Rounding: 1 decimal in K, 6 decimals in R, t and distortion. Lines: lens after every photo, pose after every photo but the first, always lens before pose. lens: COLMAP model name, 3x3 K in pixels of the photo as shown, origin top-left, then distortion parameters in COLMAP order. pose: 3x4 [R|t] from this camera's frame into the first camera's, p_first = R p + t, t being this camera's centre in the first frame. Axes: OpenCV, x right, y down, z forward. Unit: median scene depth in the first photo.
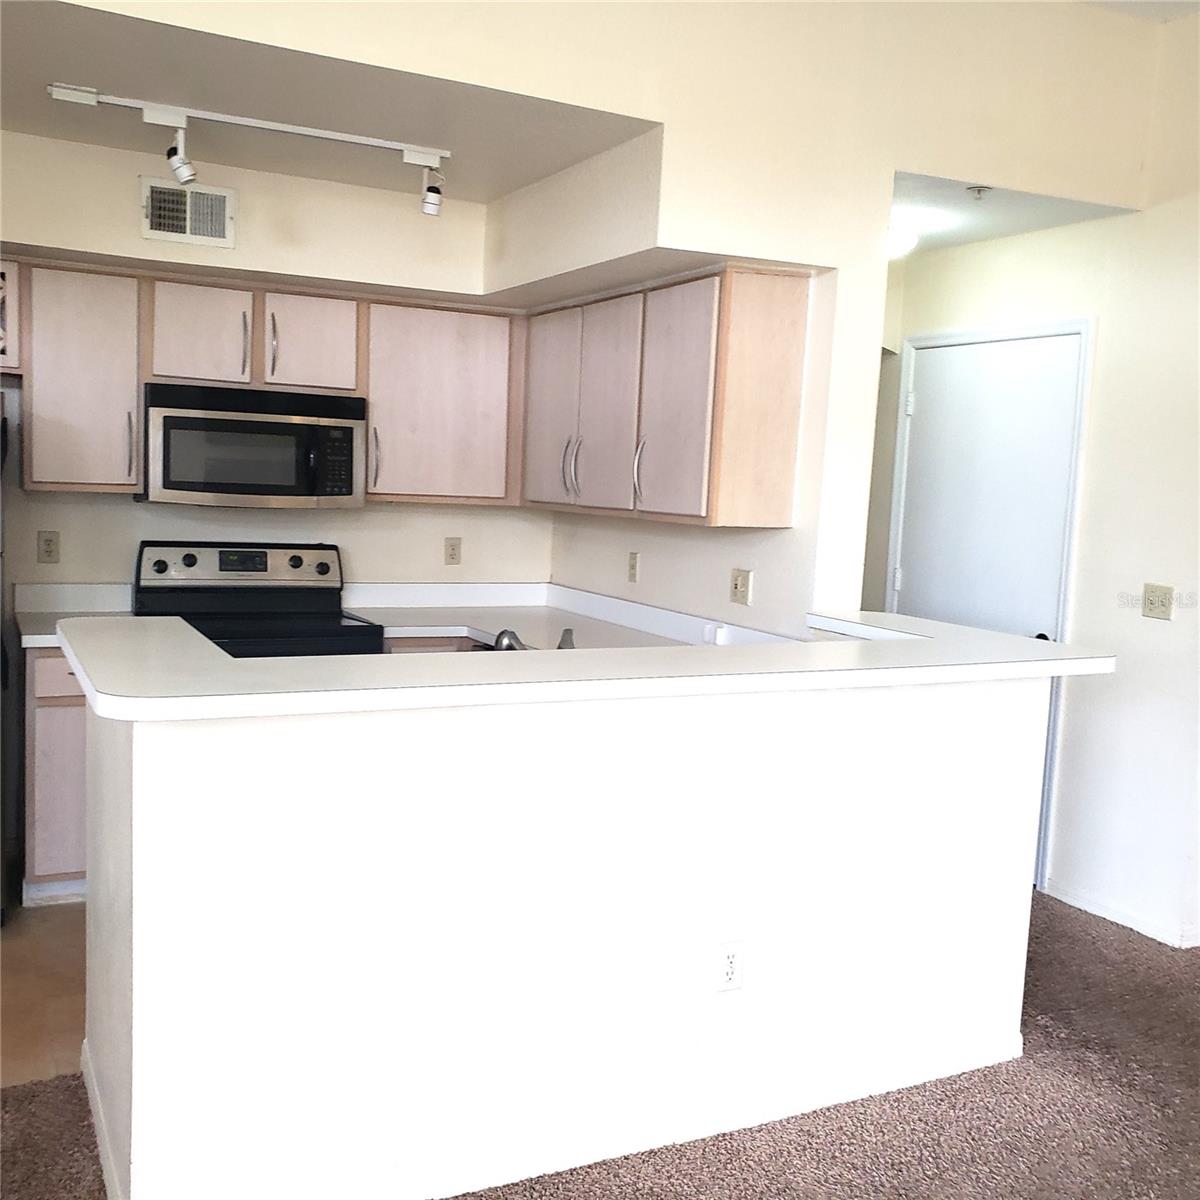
lens RADIAL K [[1270.6, 0, 602.0], [0, 1270.6, 609.7], [0, 0, 1]] dist [0.205505, -0.563758]
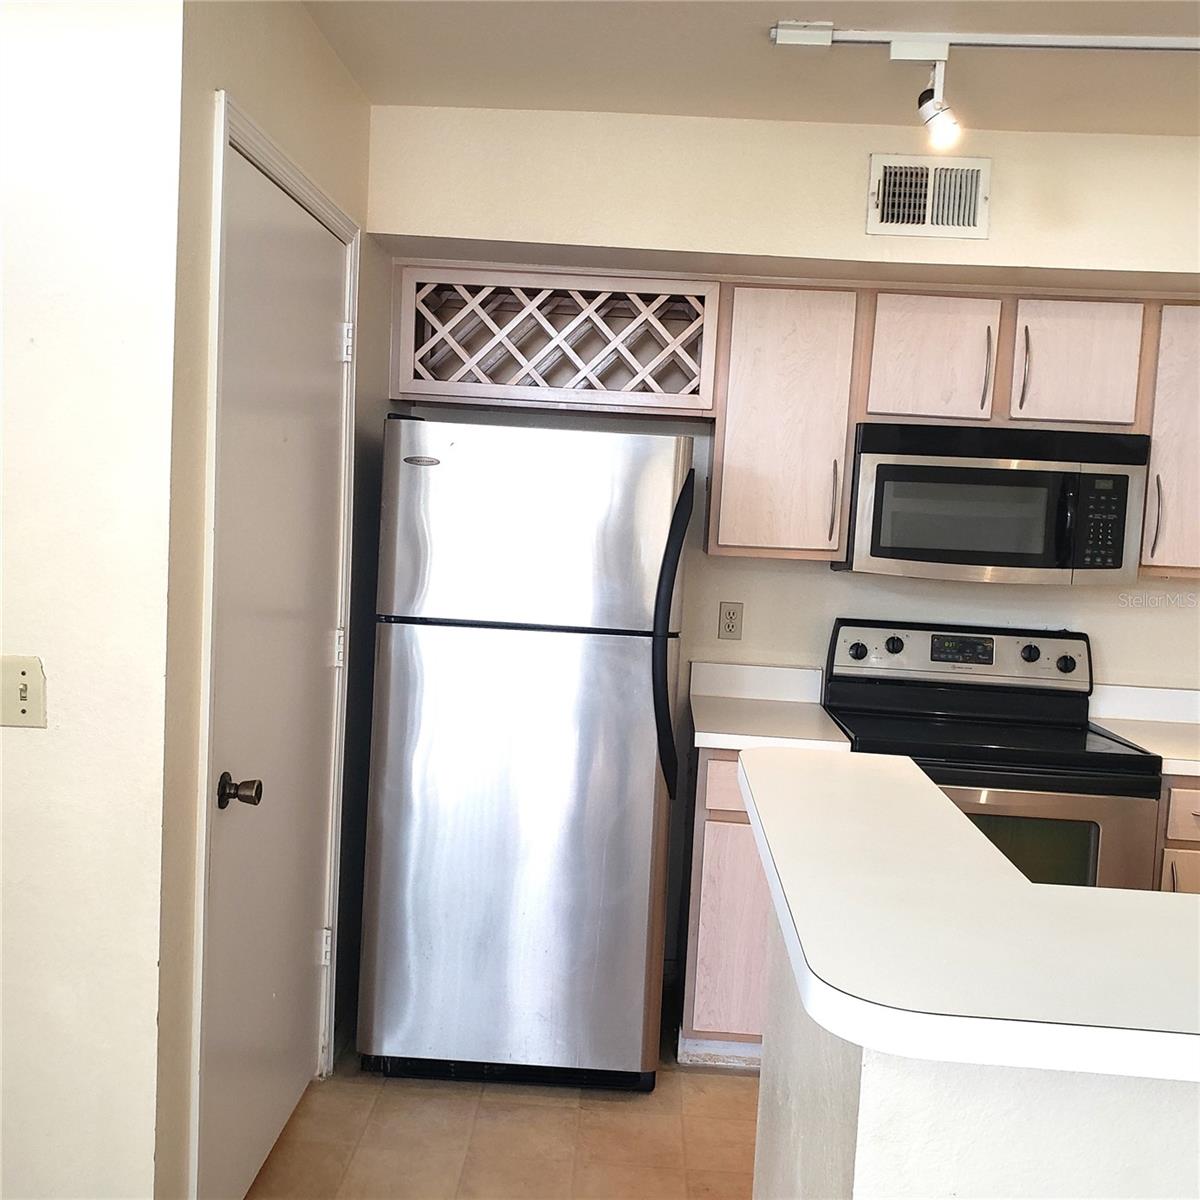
lens RADIAL K [[1270.6, 0, 602.0], [0, 1270.6, 609.7], [0, 0, 1]] dist [0.205505, -0.563758]
pose [[0.875129, 0.044090, -0.481876, -0.101327], [-0.063874, 0.997652, -0.024720, -0.030236], [0.479655, 0.052413, 0.875891, 0.230578]]
